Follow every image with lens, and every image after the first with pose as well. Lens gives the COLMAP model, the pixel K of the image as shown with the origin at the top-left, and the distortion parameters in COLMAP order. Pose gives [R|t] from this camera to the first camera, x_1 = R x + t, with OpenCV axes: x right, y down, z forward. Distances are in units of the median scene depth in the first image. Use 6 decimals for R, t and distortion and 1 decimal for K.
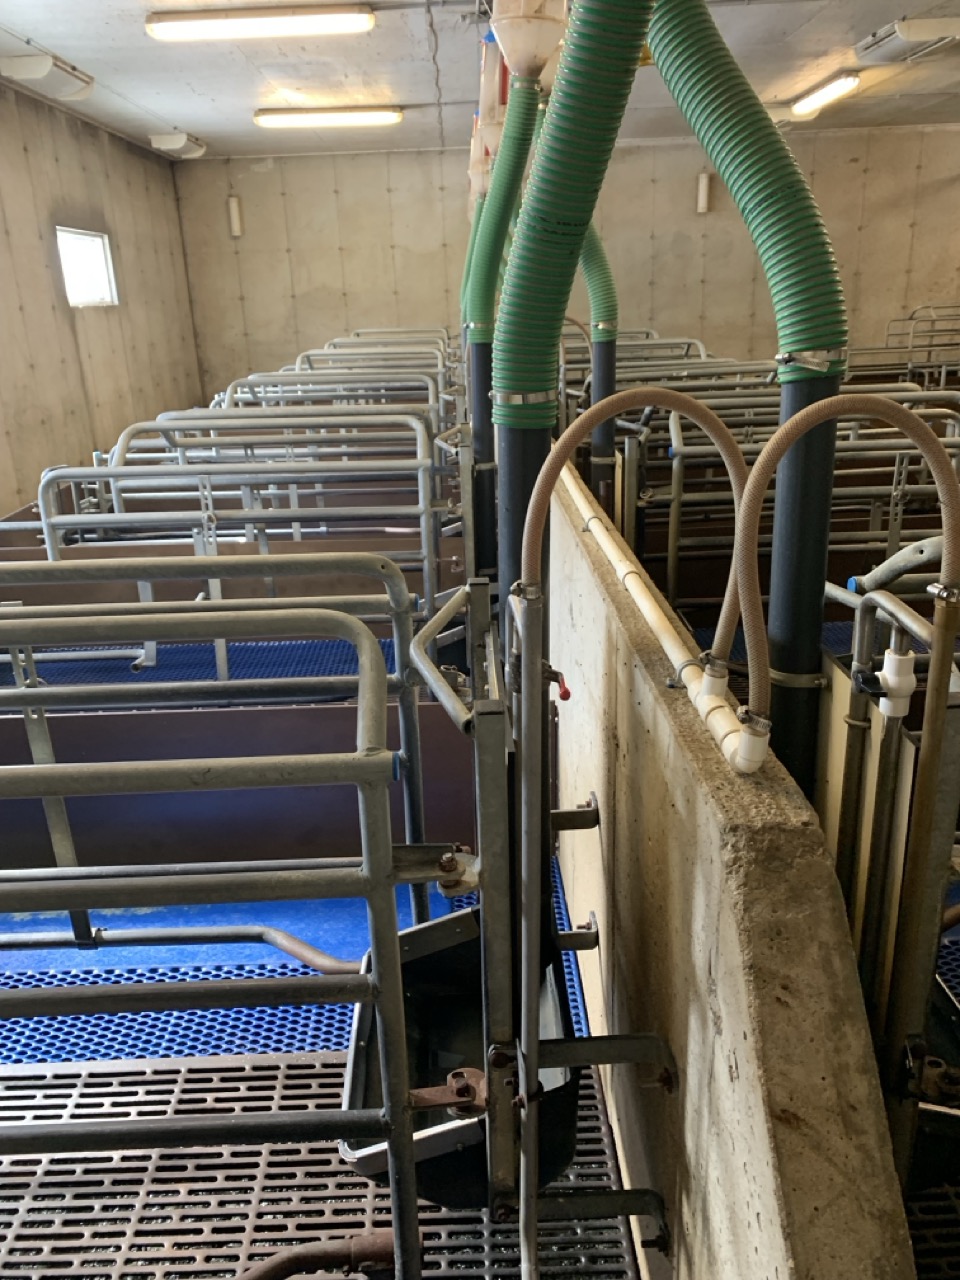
lens RADIAL K [[976.9, 0, 480.0], [0, 976.9, 640.0], [0, 0, 1]] dist [0.015675, -0.003770]
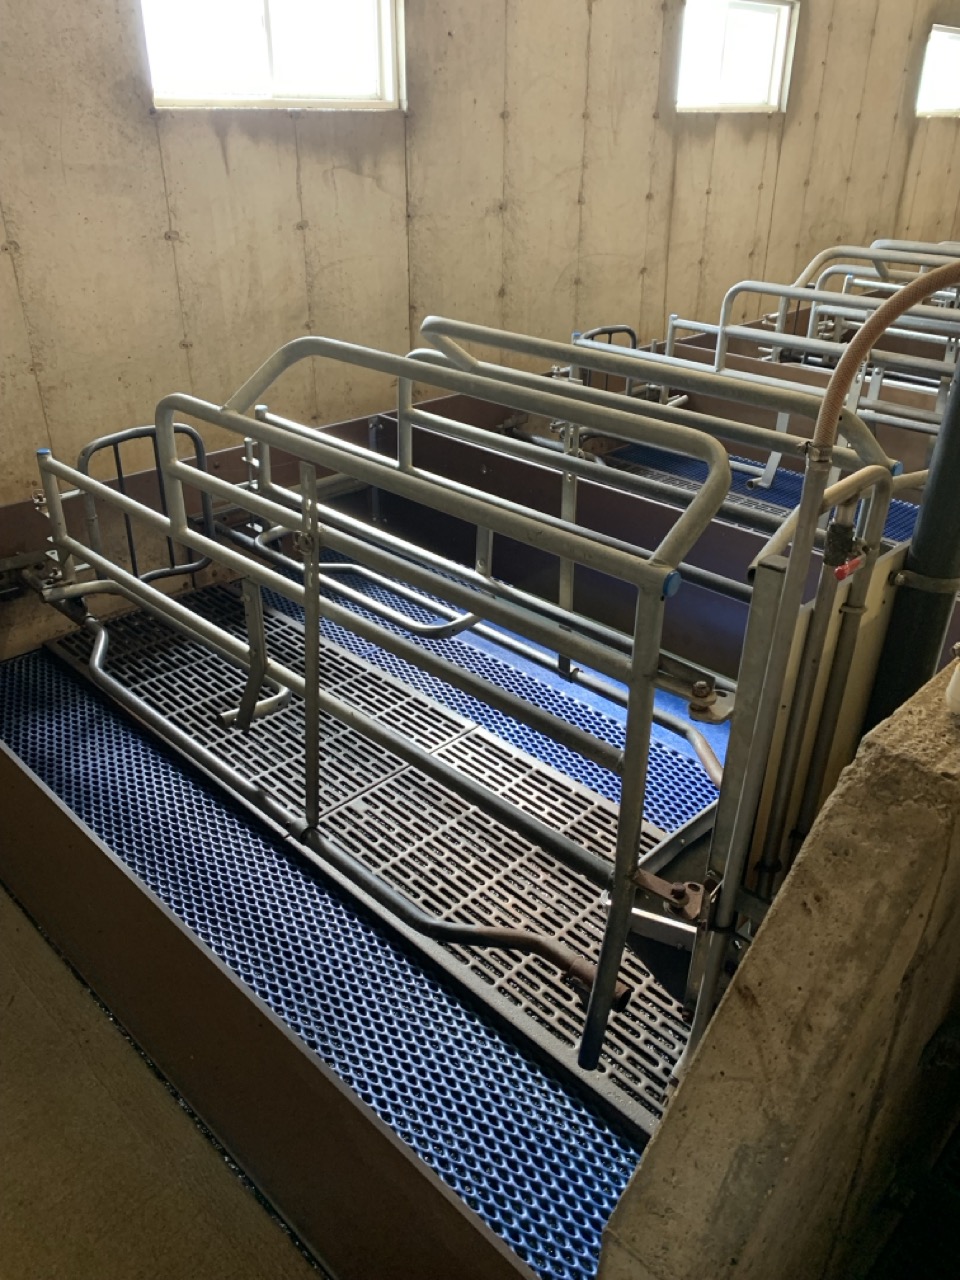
lens RADIAL K [[976.9, 0, 480.0], [0, 976.9, 640.0], [0, 0, 1]] dist [0.015675, -0.003770]
pose [[0.688520, 0.376942, -0.619561, 0.238617], [-0.271126, 0.926152, 0.262170, -0.020058], [0.672630, -0.012530, 0.739873, 0.021397]]
